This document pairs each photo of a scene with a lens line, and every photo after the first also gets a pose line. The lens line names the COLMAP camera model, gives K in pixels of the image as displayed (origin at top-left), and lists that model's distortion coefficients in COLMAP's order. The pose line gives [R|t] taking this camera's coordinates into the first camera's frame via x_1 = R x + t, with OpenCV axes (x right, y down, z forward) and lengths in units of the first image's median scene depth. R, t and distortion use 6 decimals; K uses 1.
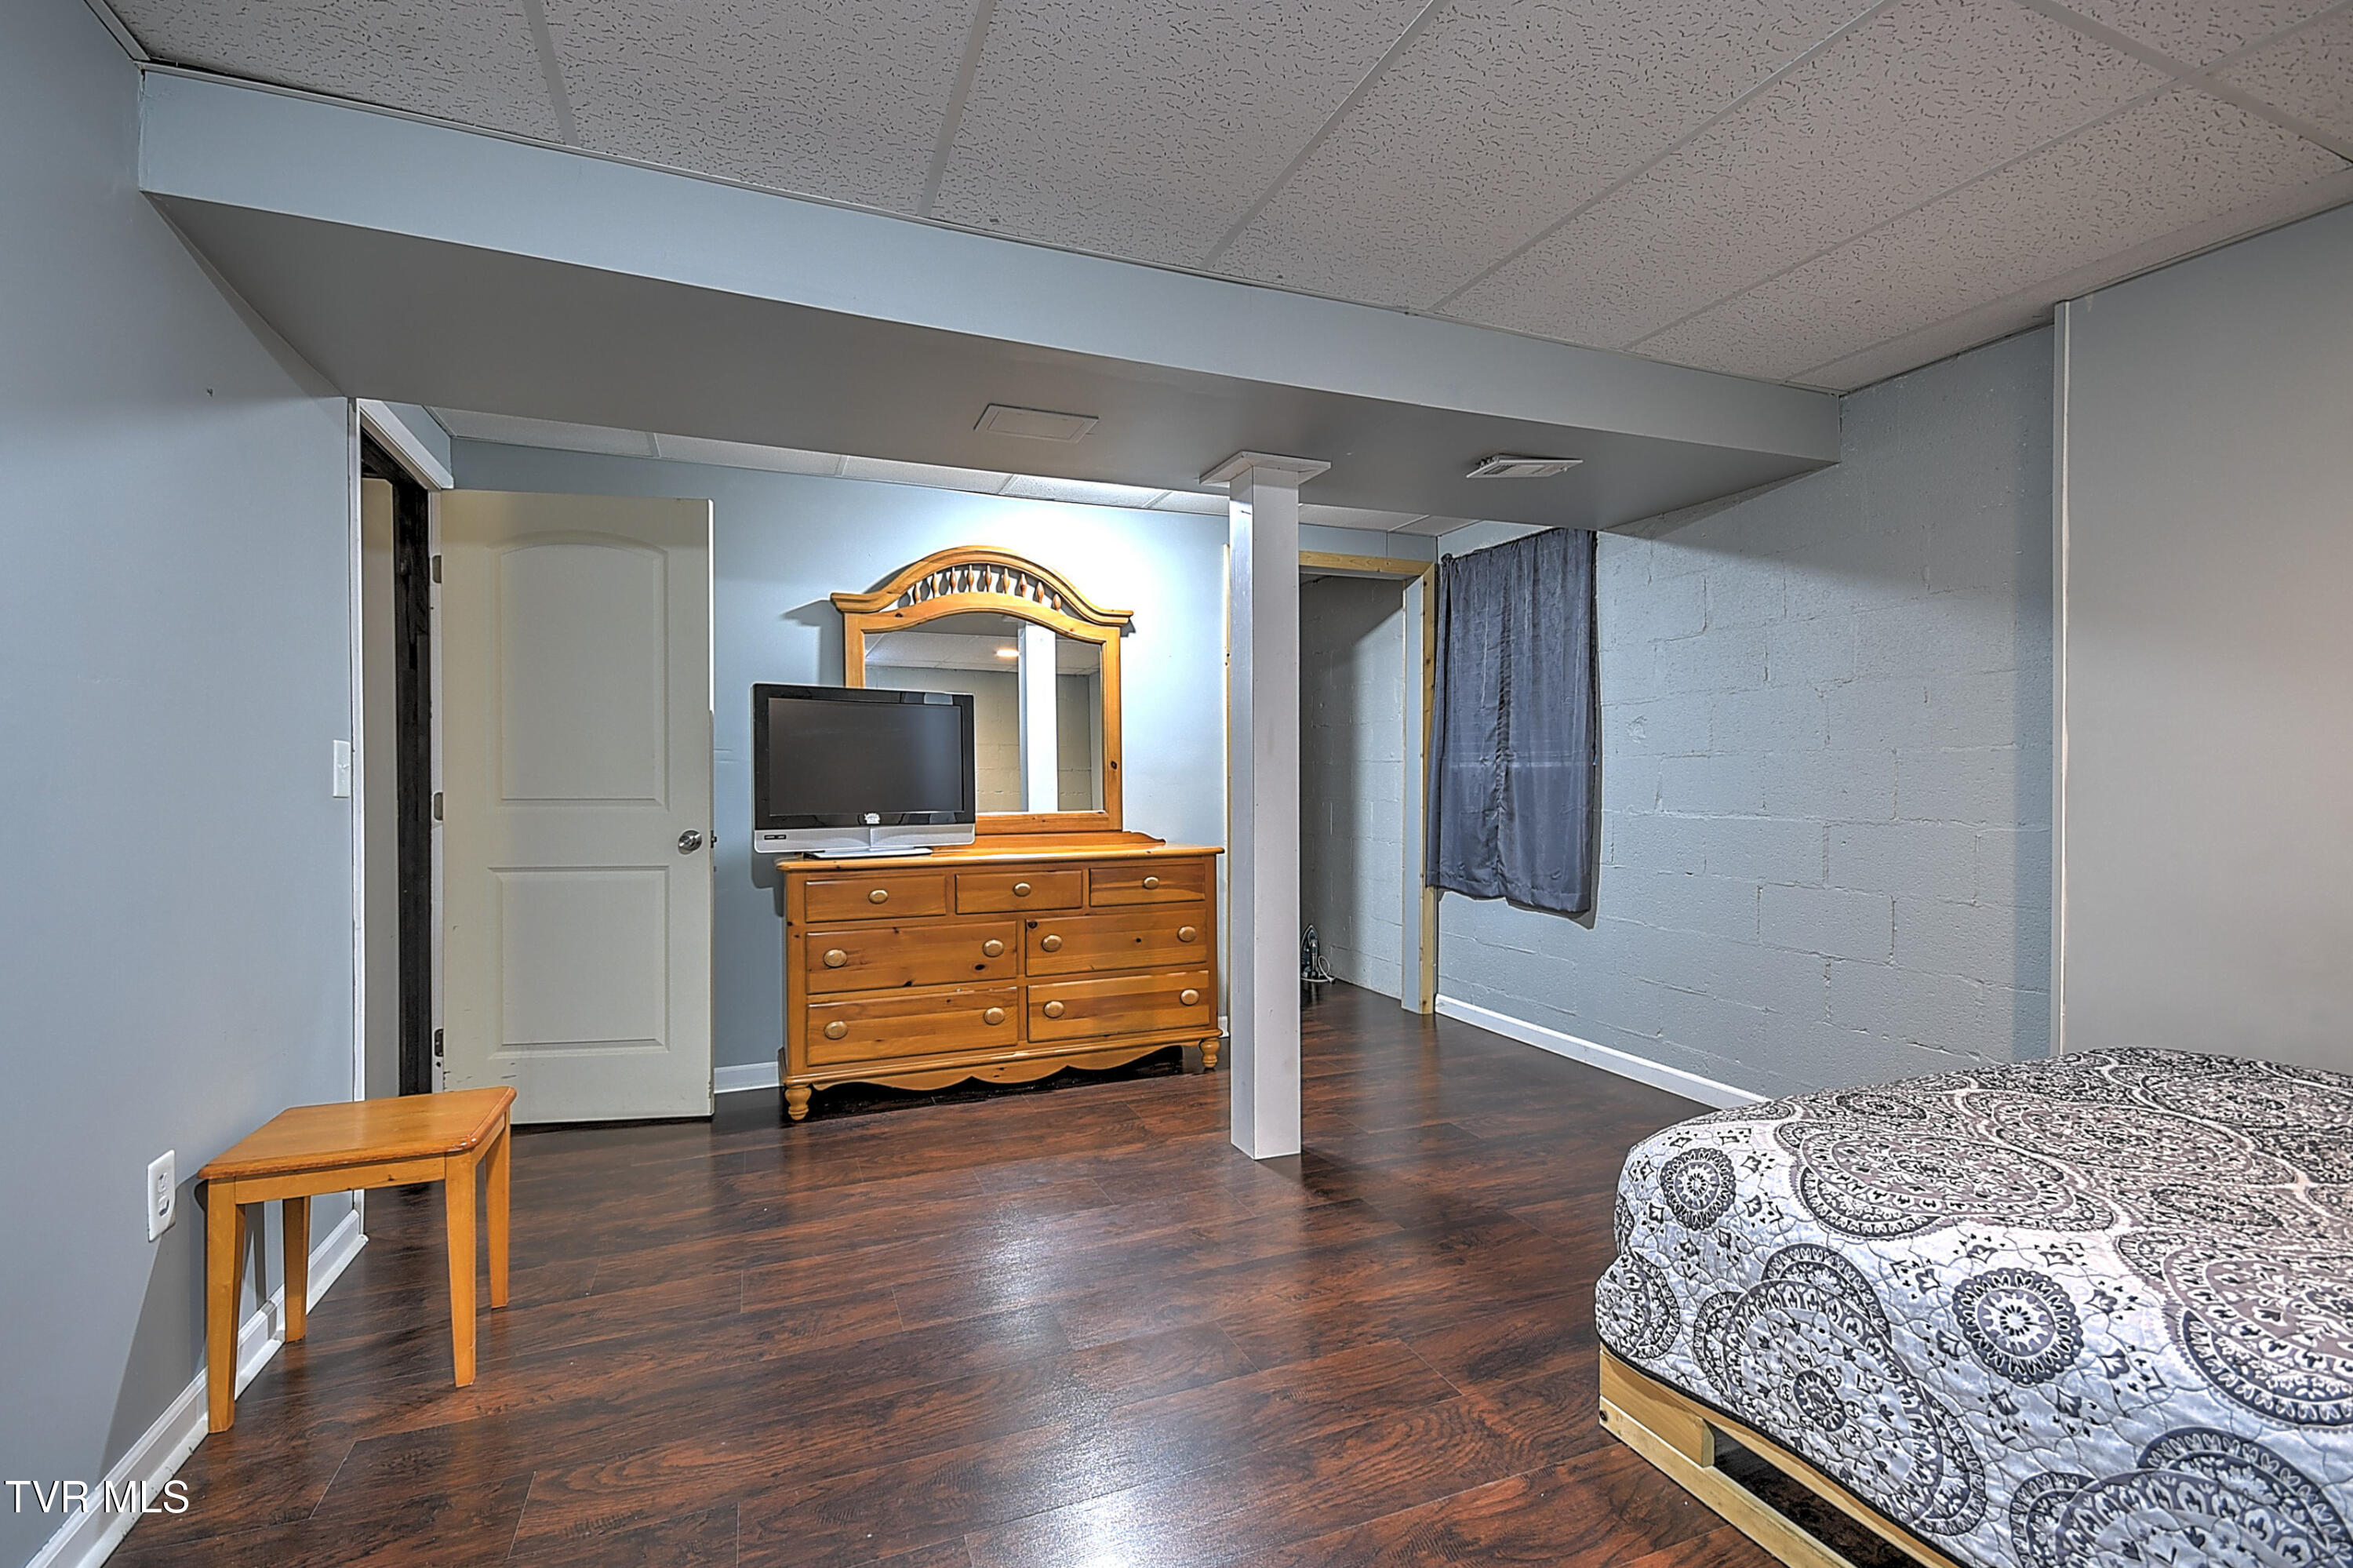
lens RADIAL K [[1008.5, 0, 1154.2], [0, 1008.5, 780.6], [0, 0, 1]] dist [0.000571, -0.006823]
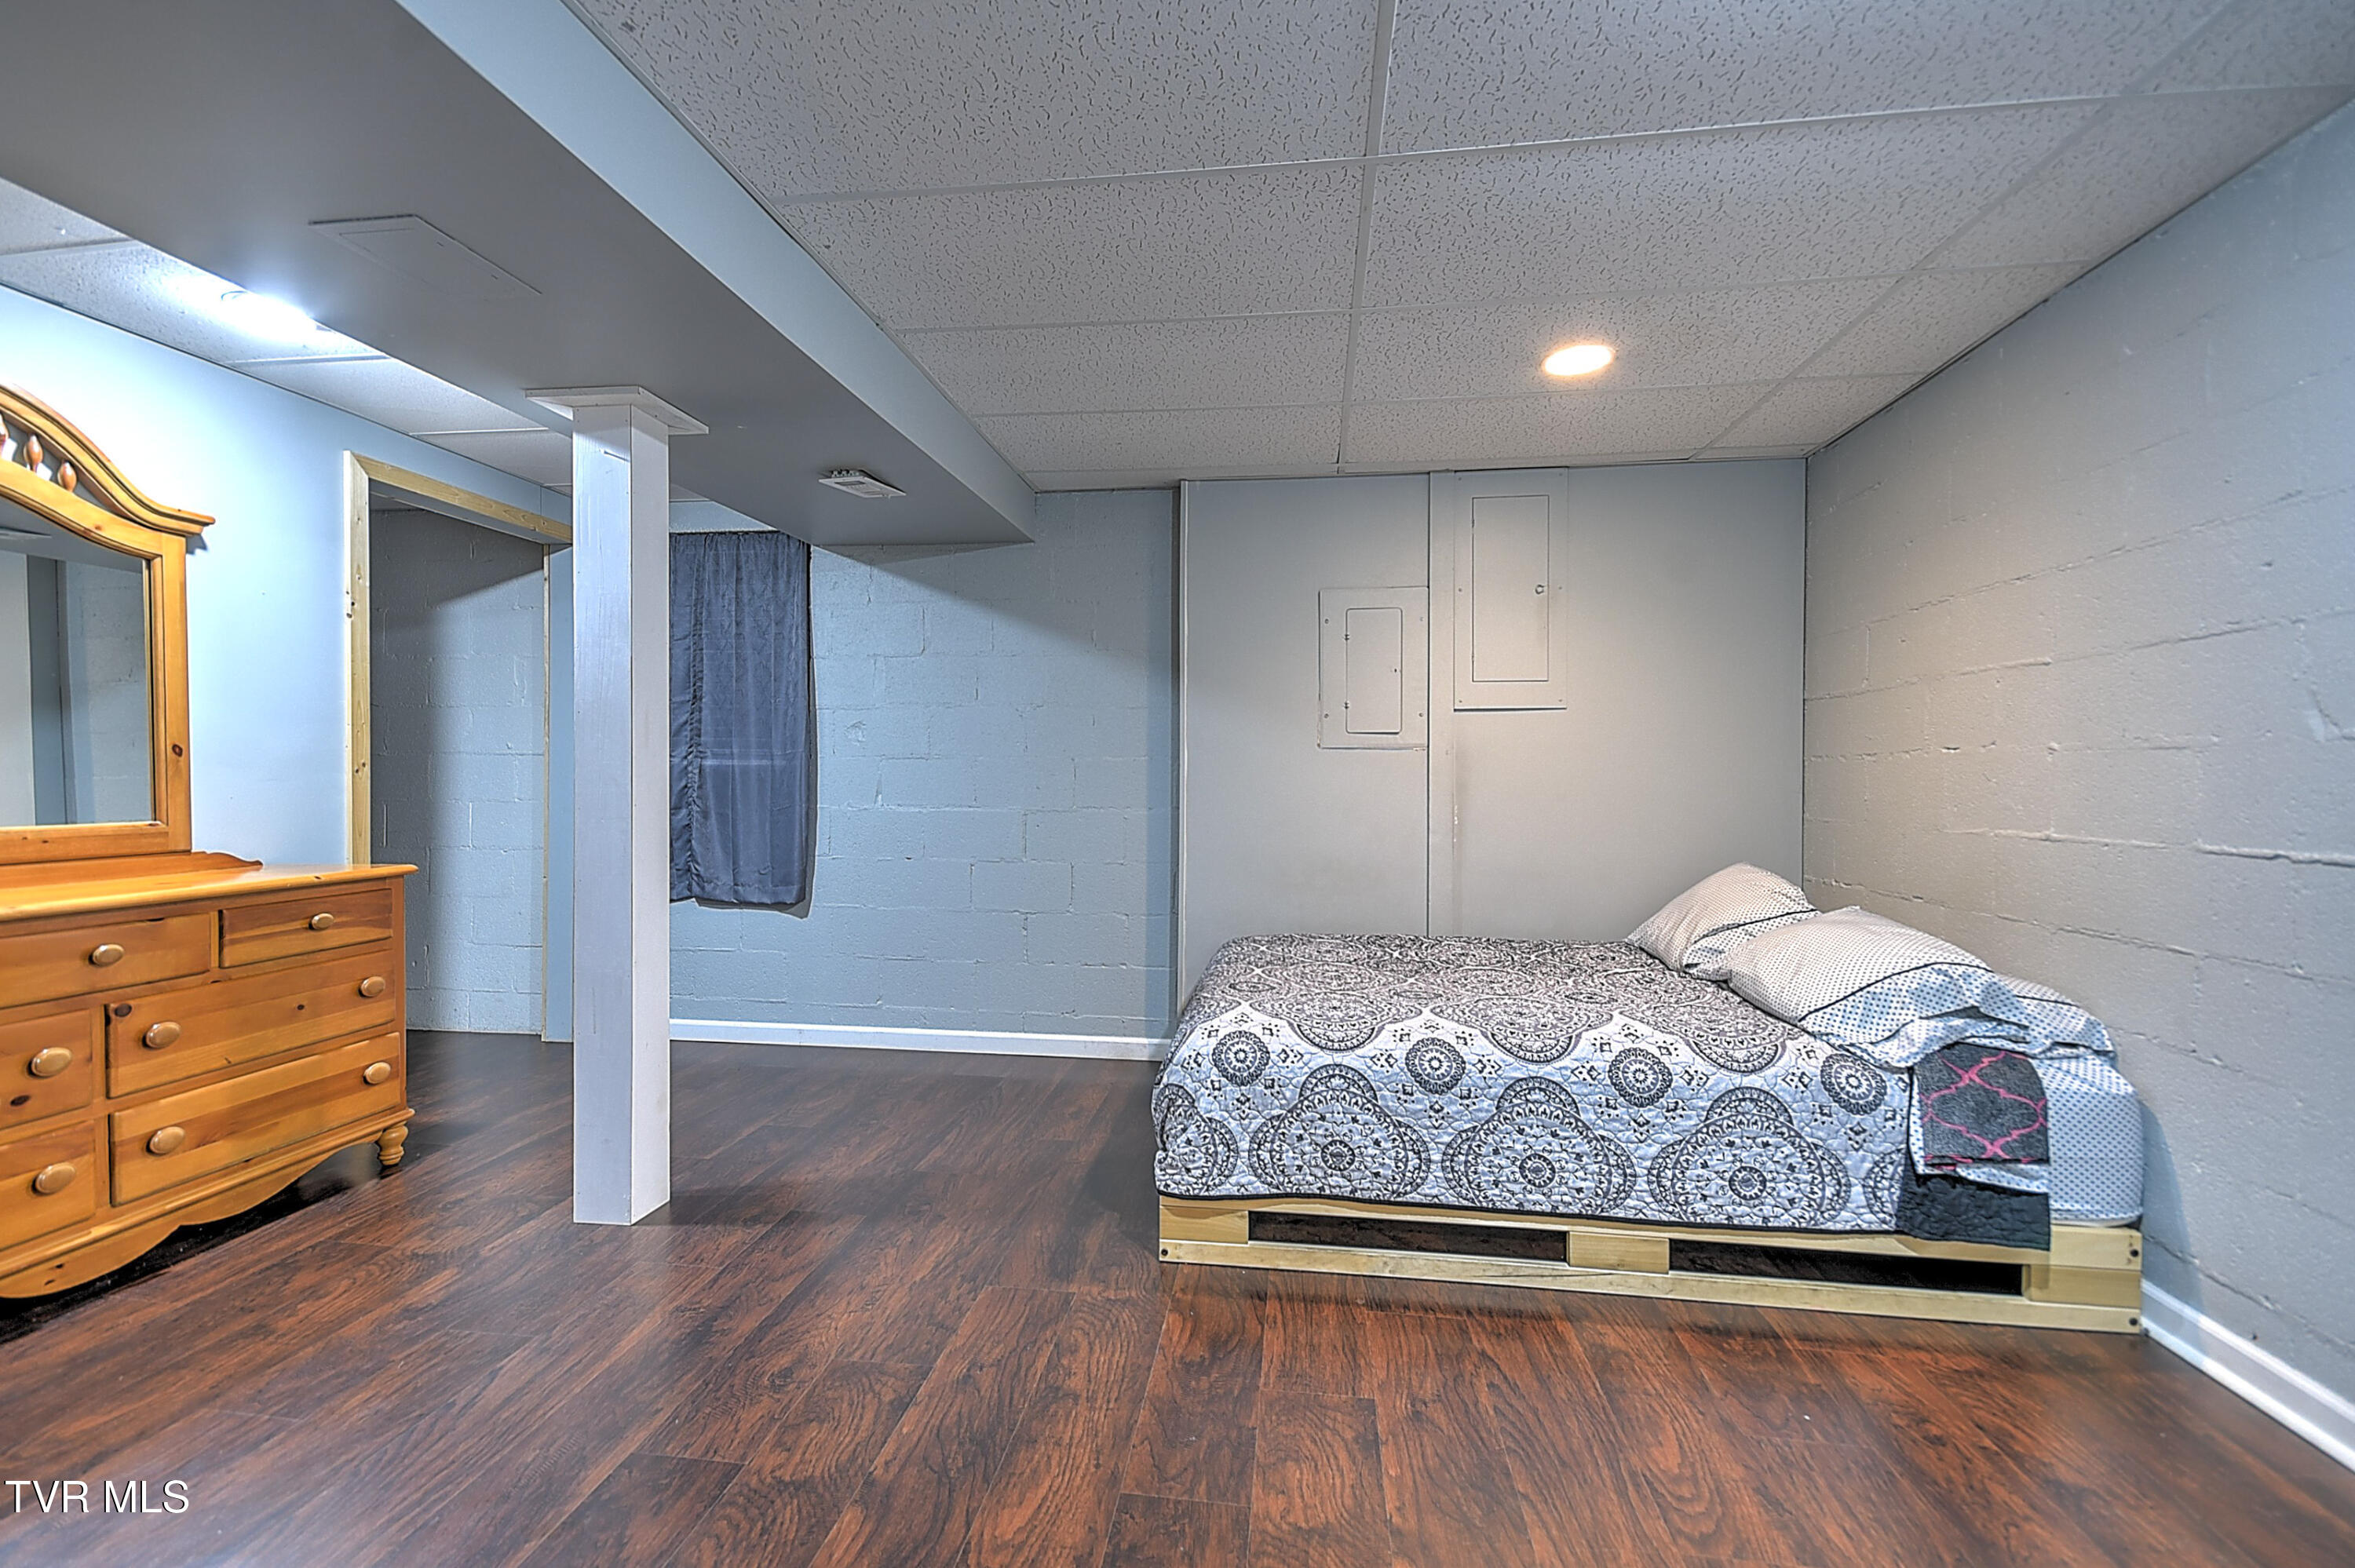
lens RADIAL K [[1009.2, 0, 1169.6], [0, 1009.2, 787.5], [0, 0, 1]] dist [0.000571, -0.006823]
pose [[0.490462, -0.002539, 0.871459, -0.406468], [-0.006166, 0.999961, 0.006384, 0.000403], [-0.871441, -0.008505, 0.490427, 0.189706]]
